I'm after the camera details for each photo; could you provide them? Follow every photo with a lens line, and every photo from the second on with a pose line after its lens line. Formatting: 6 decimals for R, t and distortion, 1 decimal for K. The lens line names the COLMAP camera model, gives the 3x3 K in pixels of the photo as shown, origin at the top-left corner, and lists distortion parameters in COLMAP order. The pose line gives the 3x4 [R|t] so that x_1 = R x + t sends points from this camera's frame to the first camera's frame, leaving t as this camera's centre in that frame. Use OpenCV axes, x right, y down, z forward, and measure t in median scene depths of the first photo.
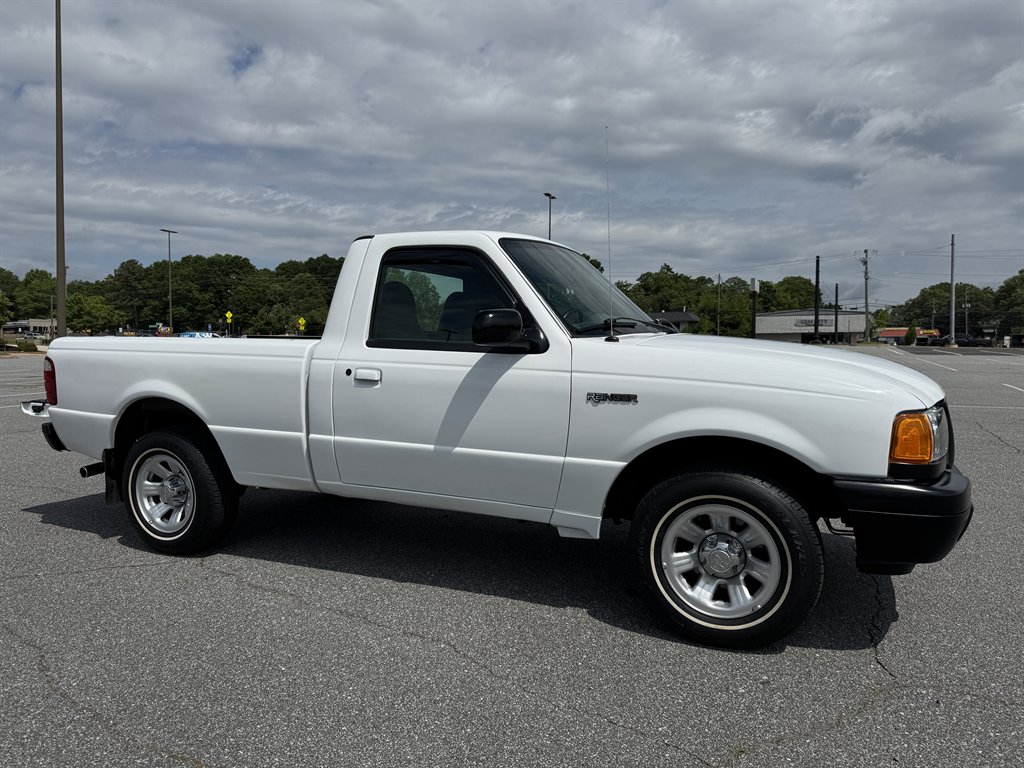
lens RADIAL K [[725.7, 0, 508.1], [0, 725.7, 386.5], [0, 0, 1]] dist [0.041410, -0.050614]
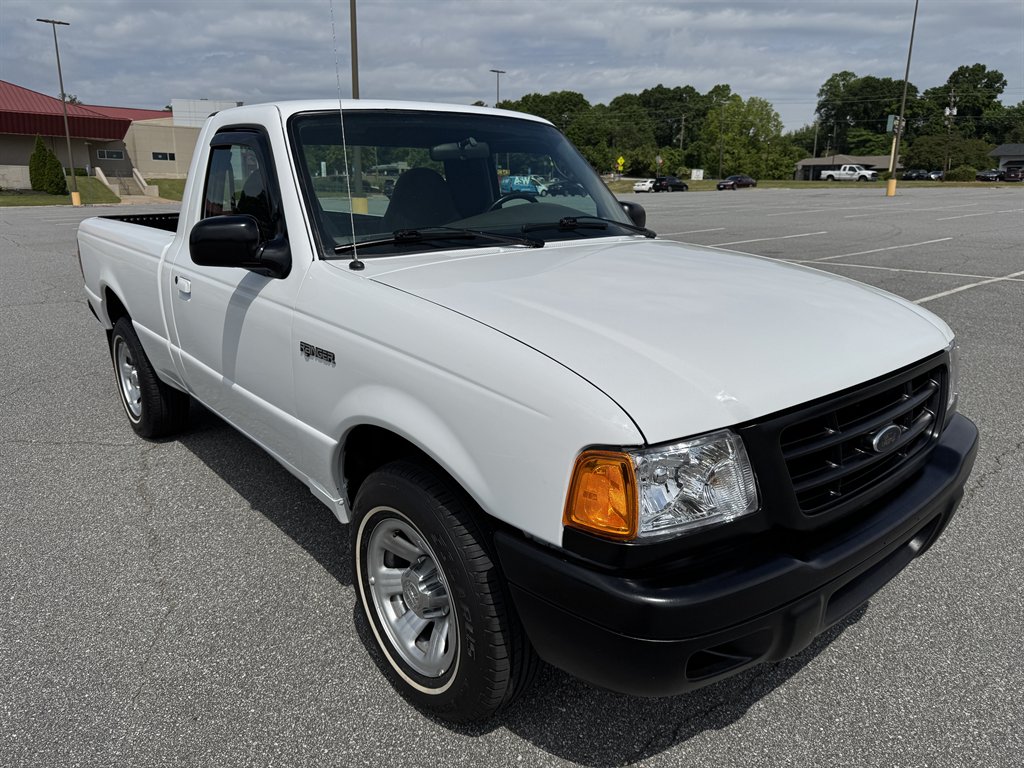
lens RADIAL K [[725.7, 0, 514.1], [0, 725.7, 381.4], [0, 0, 1]] dist [0.041410, -0.050614]
pose [[0.907081, 0.110743, -0.406129, 0.548821], [-0.024454, 0.977008, 0.211794, -0.101615], [0.420246, -0.182183, 0.888934, 0.379151]]
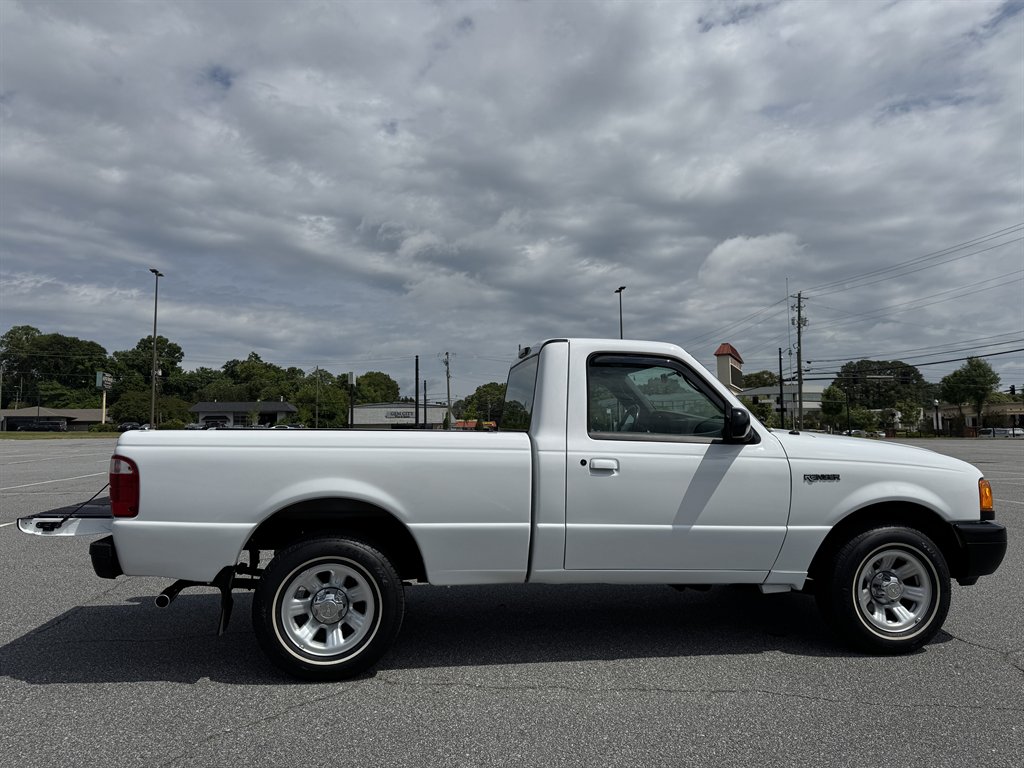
lens RADIAL K [[725.7, 0, 511.0], [0, 725.7, 381.8], [0, 0, 1]] dist [0.041410, -0.050614]
pose [[0.839031, 0.038522, 0.542718, -0.950513], [0.032891, 0.992075, -0.121266, -0.013056], [-0.543088, 0.119596, 0.831115, 0.149969]]
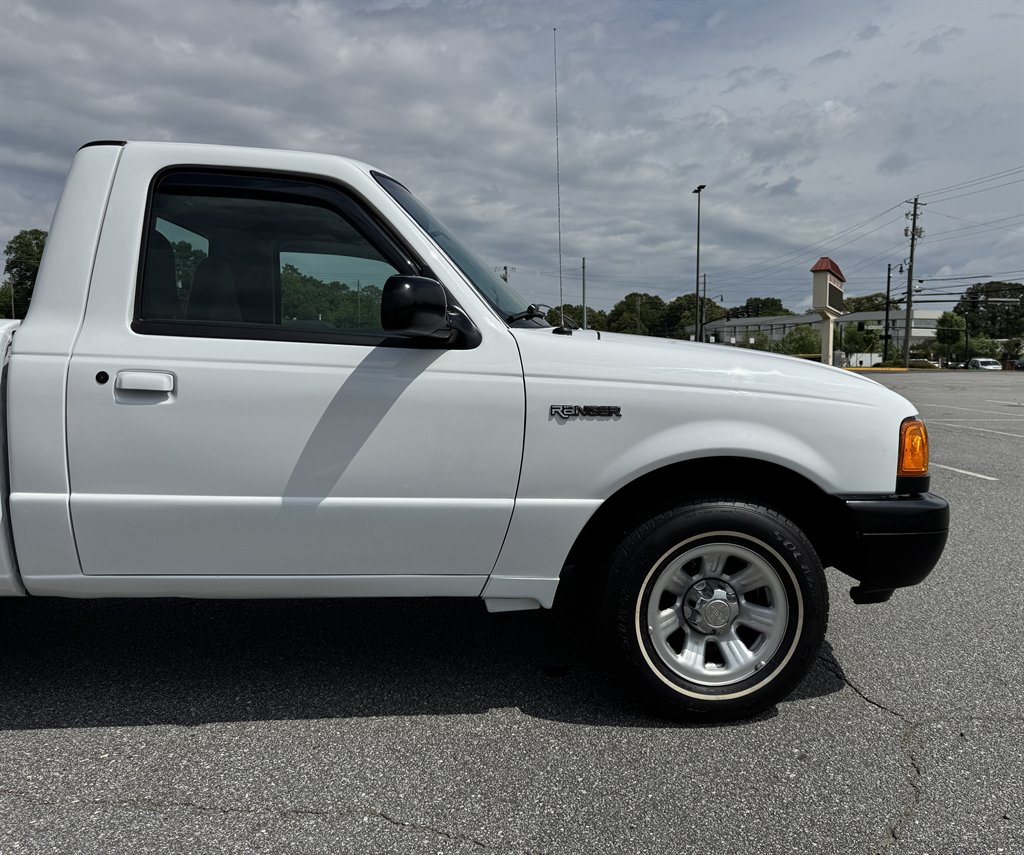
lens RADIAL K [[805.7, 0, 573.9], [0, 805.7, 428.2], [0, 0, 1]] dist [0.062151, -0.076953]
pose [[0.850761, -0.030721, 0.524654, -0.253255], [0.016869, 0.999372, 0.031164, 0.006088], [-0.525282, -0.017663, 0.850745, 0.287236]]
